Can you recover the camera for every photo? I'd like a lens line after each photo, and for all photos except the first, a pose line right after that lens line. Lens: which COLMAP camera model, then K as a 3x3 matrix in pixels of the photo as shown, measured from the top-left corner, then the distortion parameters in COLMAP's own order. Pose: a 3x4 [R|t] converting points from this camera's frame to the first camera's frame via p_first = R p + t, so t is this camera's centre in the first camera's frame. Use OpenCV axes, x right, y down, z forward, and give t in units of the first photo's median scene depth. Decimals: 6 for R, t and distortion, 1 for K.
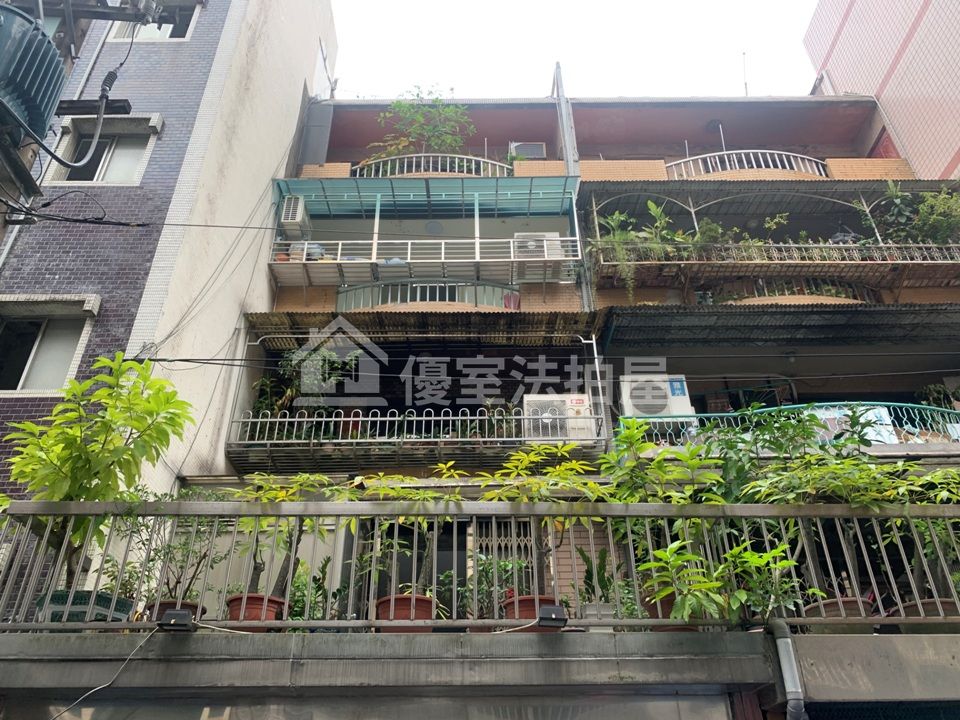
lens RADIAL K [[724.2, 0, 479.5], [0, 724.2, 390.7], [0, 0, 1]] dist [0.000275, 0.001705]
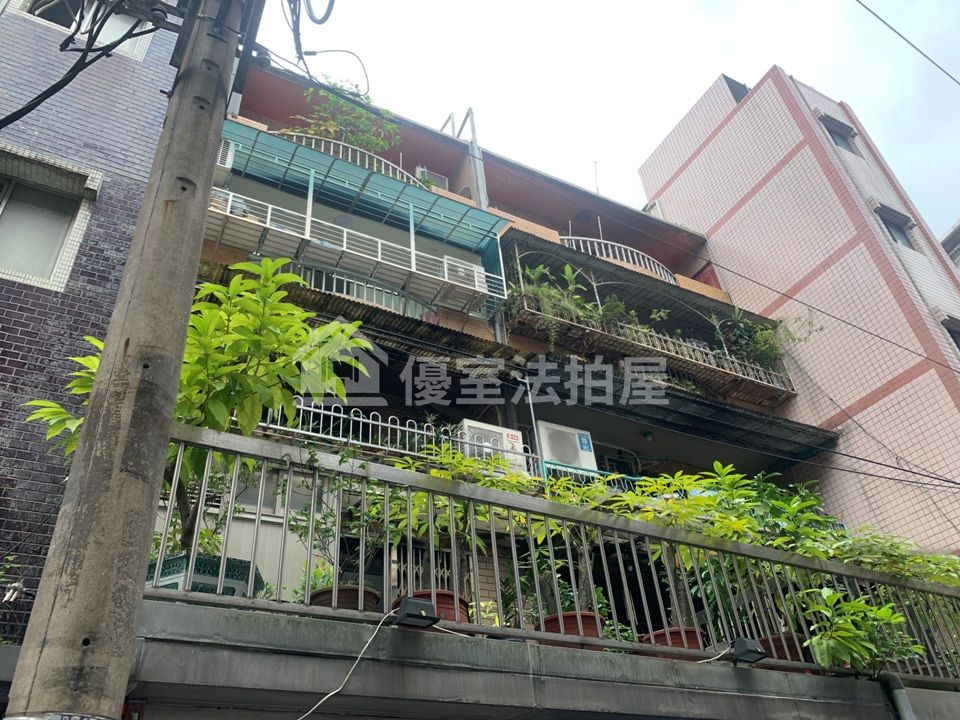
lens RADIAL K [[735.5, 0, 463.6], [0, 735.5, 359.9], [0, 0, 1]] dist [0.002000, 0.004855]
pose [[0.886815, 0.242670, 0.393281, -0.370624], [-0.200601, 0.968814, -0.145459, 0.077840], [-0.416315, 0.050103, 0.907839, 0.119562]]
